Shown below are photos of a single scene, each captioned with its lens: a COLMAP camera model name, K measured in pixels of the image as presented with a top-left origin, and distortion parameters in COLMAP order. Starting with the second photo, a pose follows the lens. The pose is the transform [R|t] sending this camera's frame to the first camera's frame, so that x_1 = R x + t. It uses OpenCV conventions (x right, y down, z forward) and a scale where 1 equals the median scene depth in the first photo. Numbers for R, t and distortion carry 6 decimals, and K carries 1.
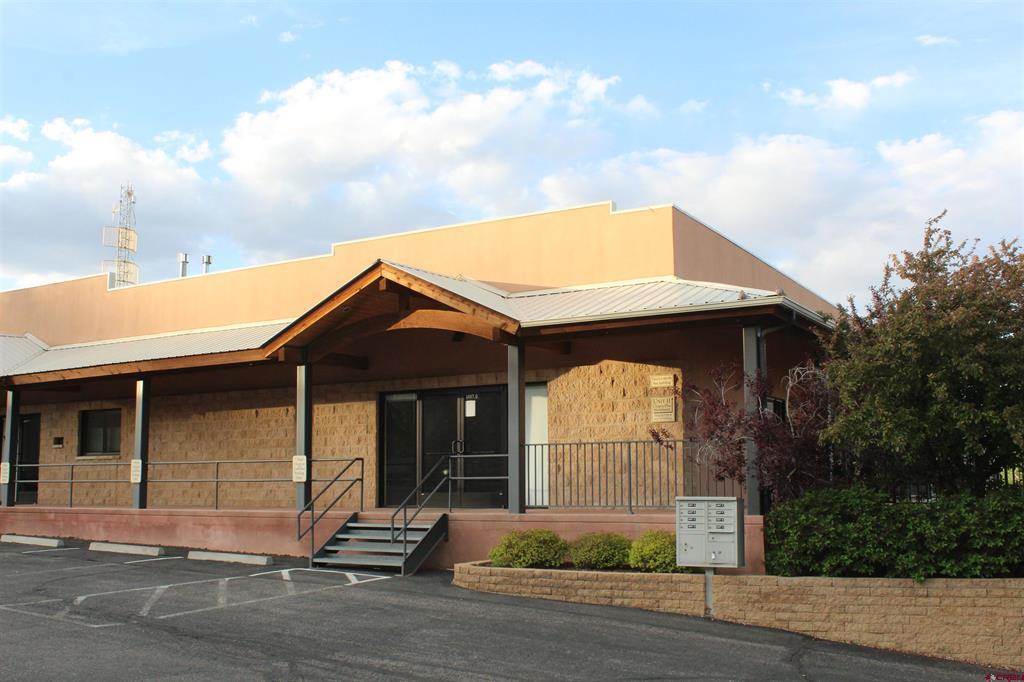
lens RADIAL K [[1021.3, 0, 512.0], [0, 1021.3, 341.0], [0, 0, 1]] dist [-0.057098, 0.011695]
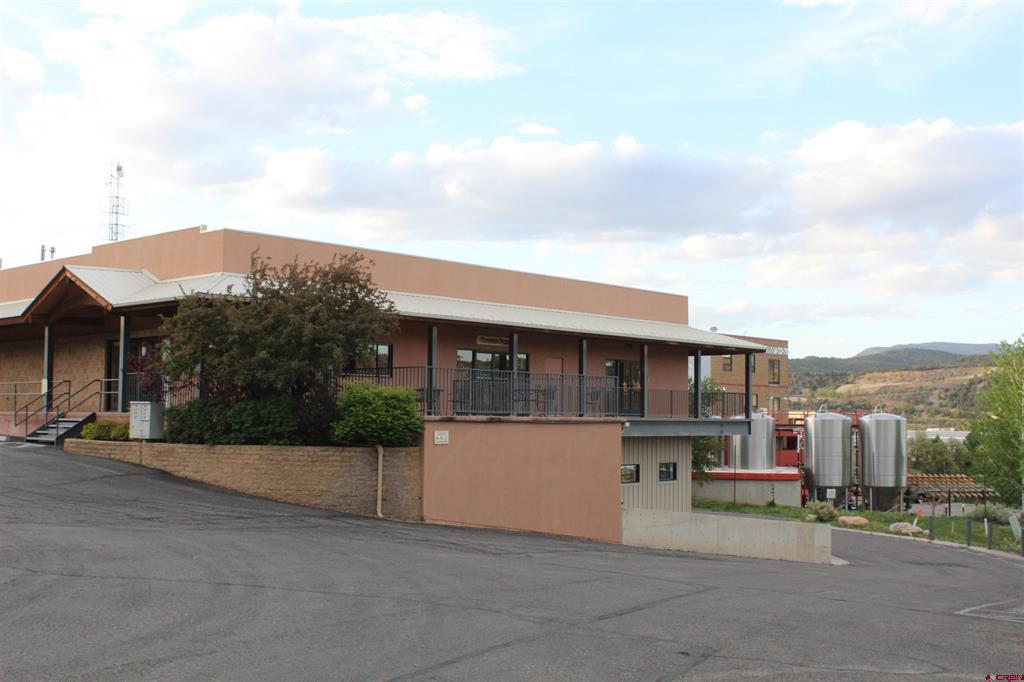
lens RADIAL K [[1186.3, 0, 512.0], [0, 1186.3, 341.0], [0, 0, 1]] dist [-0.013519, -0.008155]
pose [[0.969844, -0.003084, -0.243707, 1.374088], [0.022511, 0.996779, 0.076969, -0.114015], [0.242685, -0.080134, 0.966790, -0.948699]]
